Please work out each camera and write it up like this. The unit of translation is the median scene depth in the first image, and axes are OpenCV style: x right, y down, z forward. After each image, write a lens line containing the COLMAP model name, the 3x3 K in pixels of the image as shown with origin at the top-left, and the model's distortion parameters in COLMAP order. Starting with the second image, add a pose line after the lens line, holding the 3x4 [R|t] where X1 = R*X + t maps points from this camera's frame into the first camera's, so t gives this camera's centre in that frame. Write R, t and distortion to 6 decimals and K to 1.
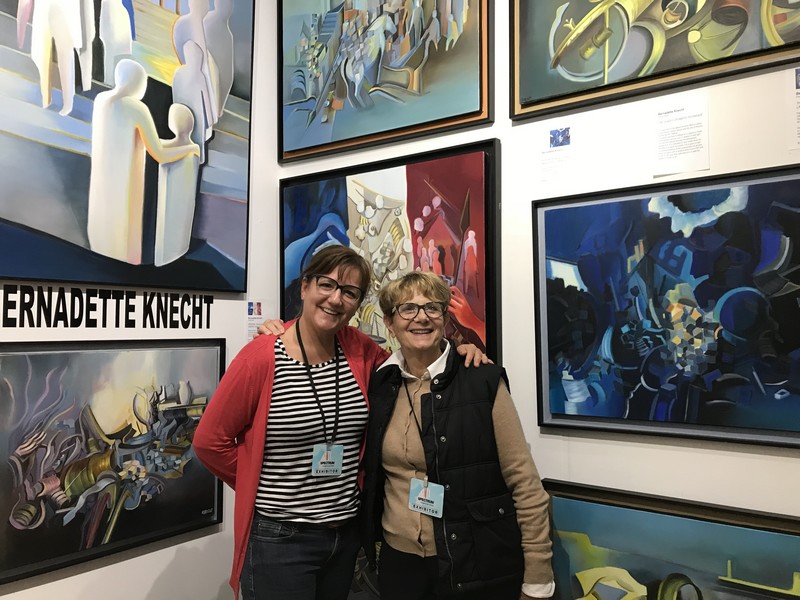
lens RADIAL K [[657.6, 0, 400.0], [0, 657.6, 300.0], [0, 0, 1]] dist [0.009545, -0.009445]
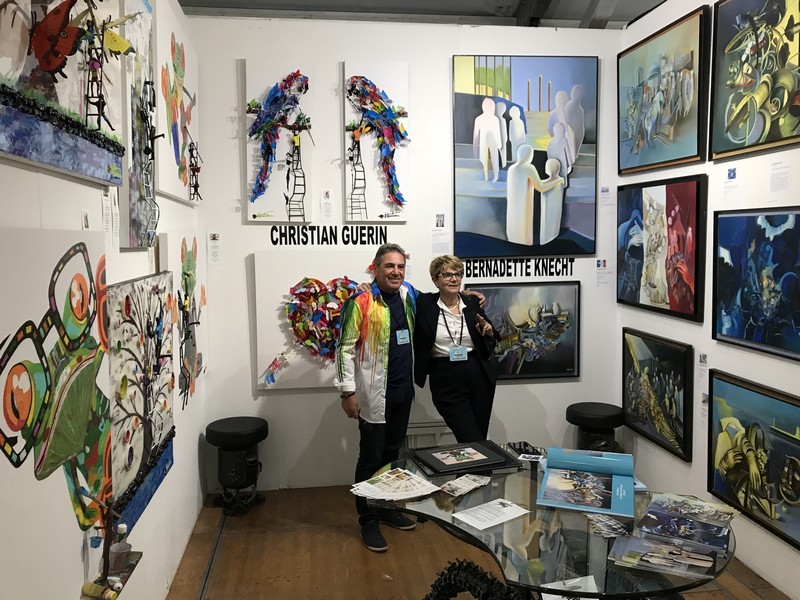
lens RADIAL K [[657.6, 0, 400.0], [0, 657.6, 300.0], [0, 0, 1]] dist [0.009545, -0.009445]
pose [[0.707386, 0.054029, -0.704759, 0.814320], [0.047358, 0.991211, 0.123524, -0.167595], [0.705239, -0.120755, 0.698610, -0.786632]]
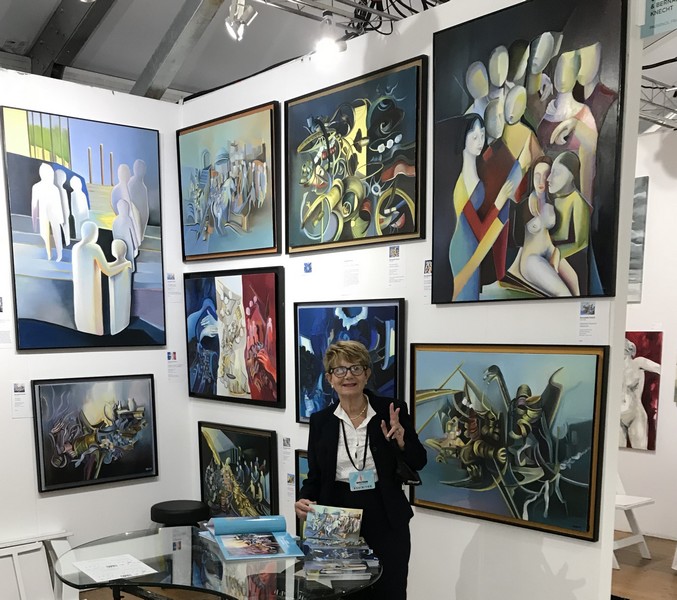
lens RADIAL K [[828.7, 0, 301.5], [0, 828.7, 486.9], [0, 0, 1]] dist [0.013158, -0.017133]
pose [[0.978714, 0.028598, -0.203228, 0.683661], [0.019083, 0.973274, 0.228855, -0.173734], [0.204341, -0.227861, 0.952011, -1.287580]]
